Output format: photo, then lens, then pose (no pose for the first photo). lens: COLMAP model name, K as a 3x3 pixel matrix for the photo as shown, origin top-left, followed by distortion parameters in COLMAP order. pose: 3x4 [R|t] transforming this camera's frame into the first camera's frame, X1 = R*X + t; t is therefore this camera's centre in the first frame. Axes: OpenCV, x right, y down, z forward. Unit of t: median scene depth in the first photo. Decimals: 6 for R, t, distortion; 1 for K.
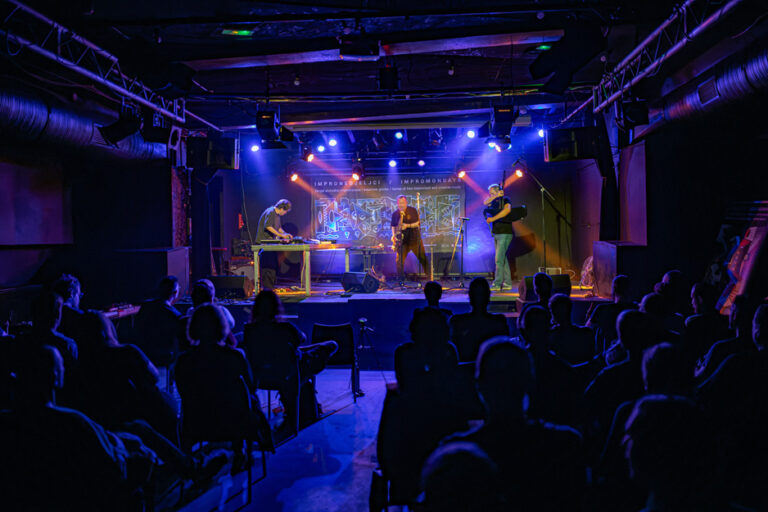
lens RADIAL K [[758.5, 0, 384.0], [0, 758.5, 256.0], [0, 0, 1]] dist [0.006086, 0.002821]
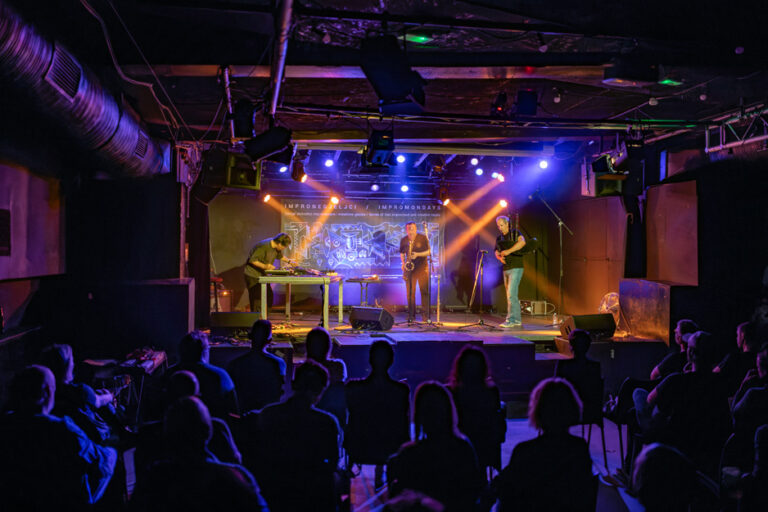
lens RADIAL K [[758.5, 0, 384.0], [0, 758.5, 256.0], [0, 0, 1]] dist [0.006086, 0.002821]
pose [[0.969267, 0.021082, 0.245108, -0.239057], [-0.015748, 0.999595, -0.023700, -0.018523], [-0.245508, 0.019112, 0.969206, 0.111300]]
